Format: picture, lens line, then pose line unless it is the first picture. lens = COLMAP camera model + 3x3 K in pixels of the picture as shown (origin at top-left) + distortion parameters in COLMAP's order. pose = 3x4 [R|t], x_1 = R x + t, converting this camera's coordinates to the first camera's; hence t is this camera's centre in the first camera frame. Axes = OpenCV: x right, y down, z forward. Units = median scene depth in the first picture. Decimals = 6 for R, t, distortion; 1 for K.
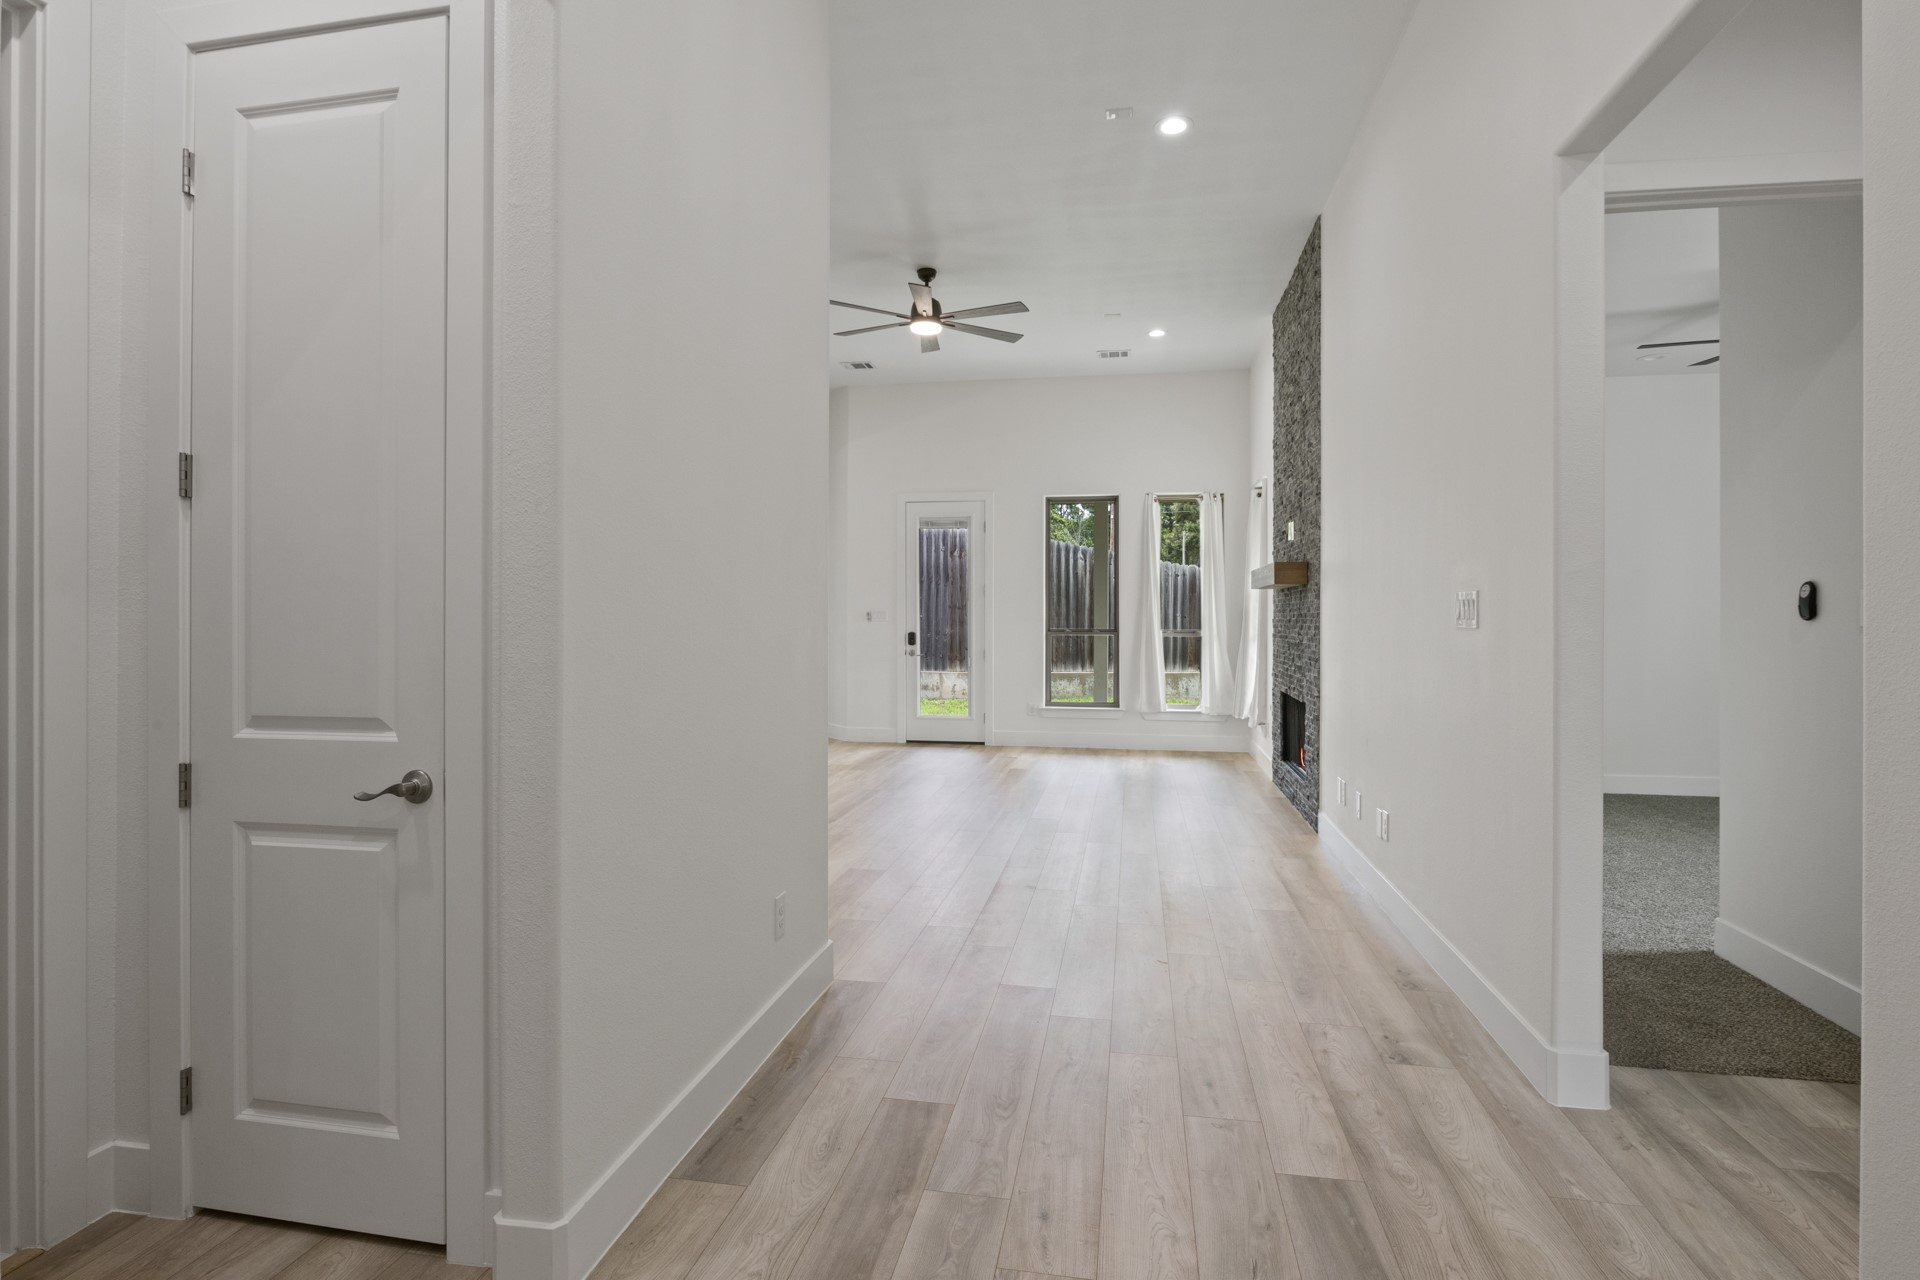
lens RADIAL K [[965.7, 0, 957.2], [0, 965.7, 611.7], [0, 0, 1]] dist [-0.004240, -0.001845]
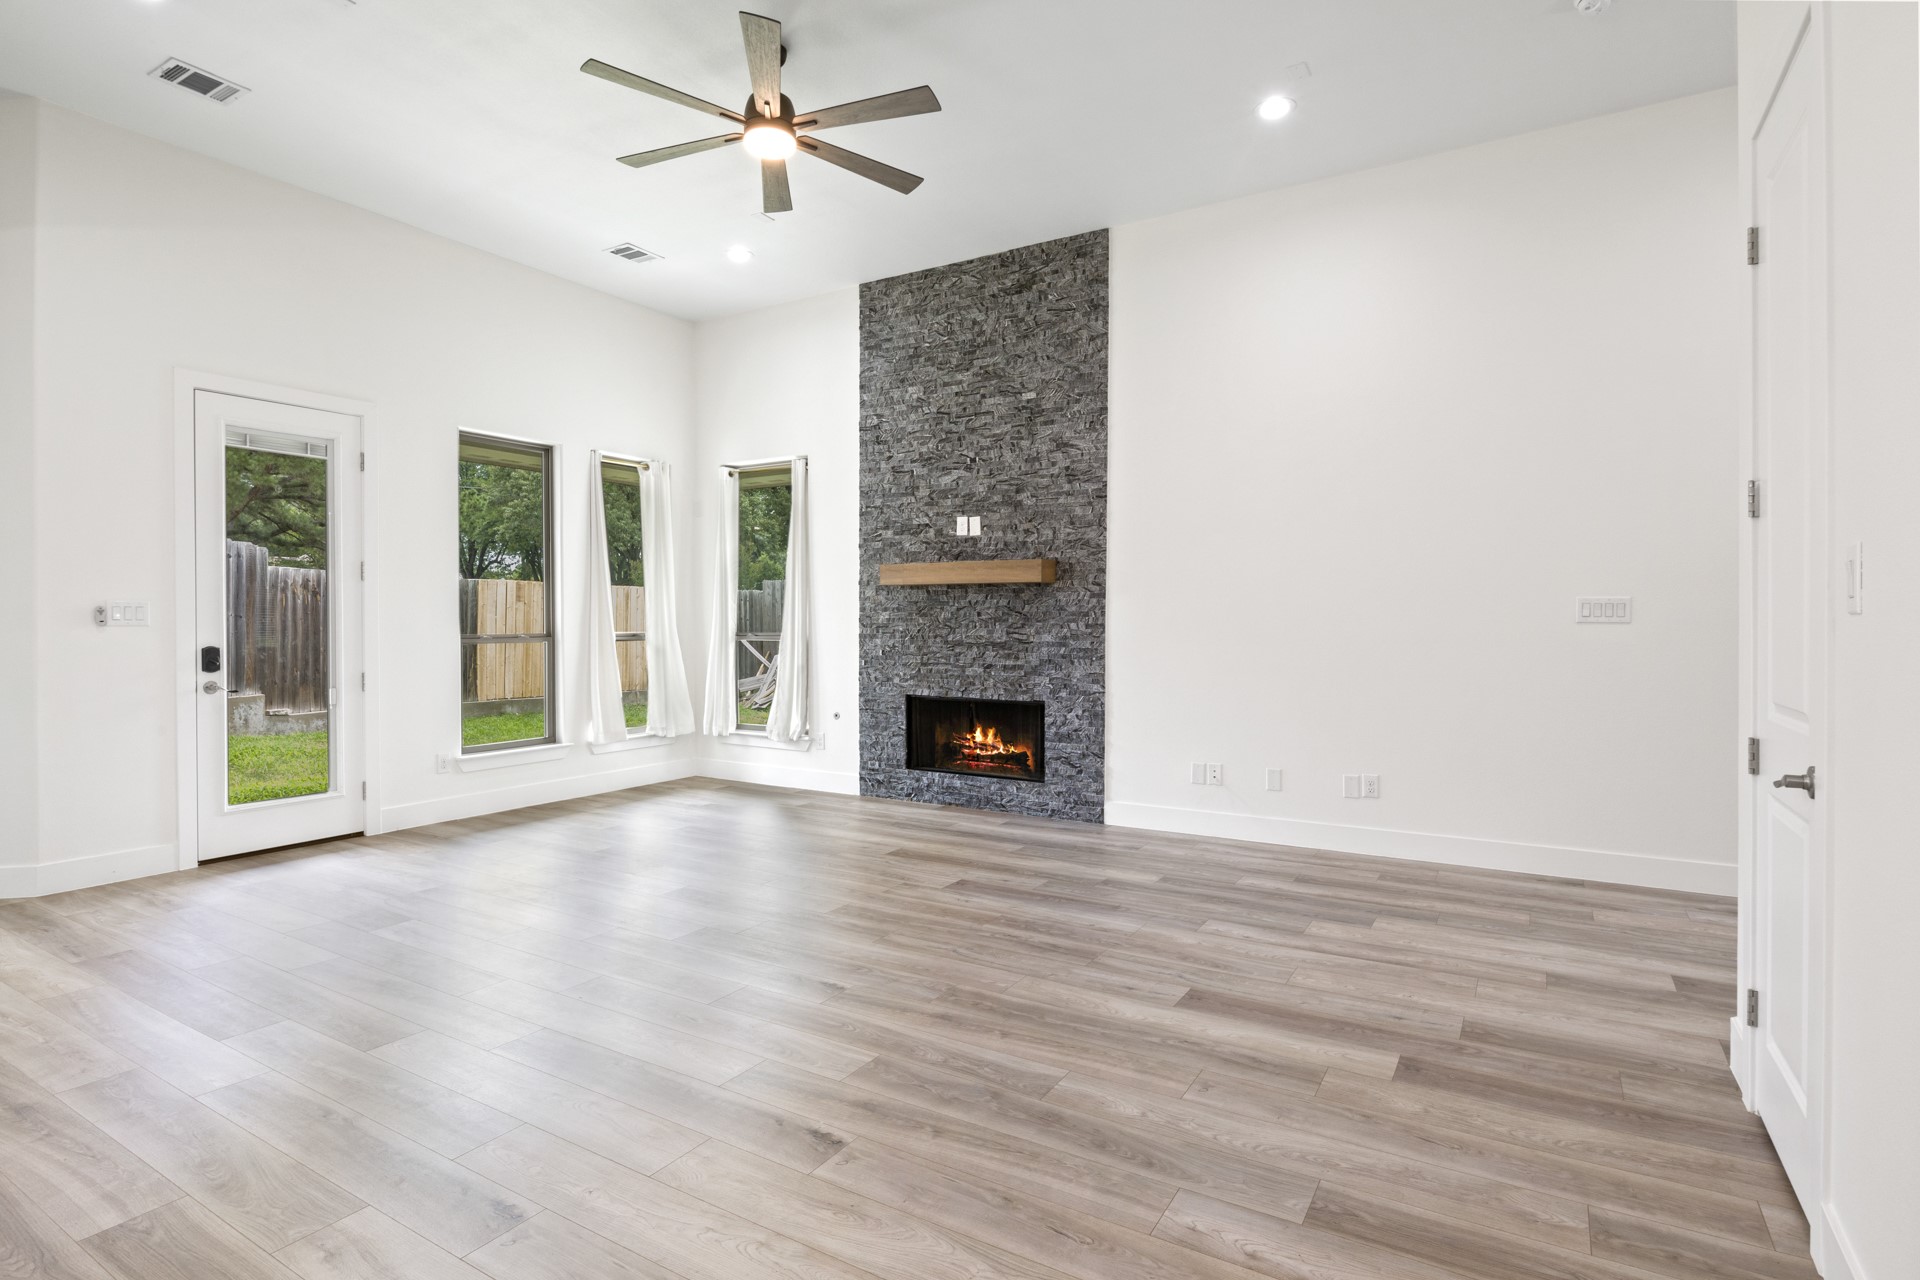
lens RADIAL K [[965.7, 0, 956.2], [0, 965.7, 619.5], [0, 0, 1]] dist [-0.004240, -0.001845]
pose [[0.359716, -0.005497, 0.933046, -0.388626], [-0.004981, 0.999957, 0.007812, 0.001056], [-0.933049, -0.007457, 0.359673, 0.464823]]
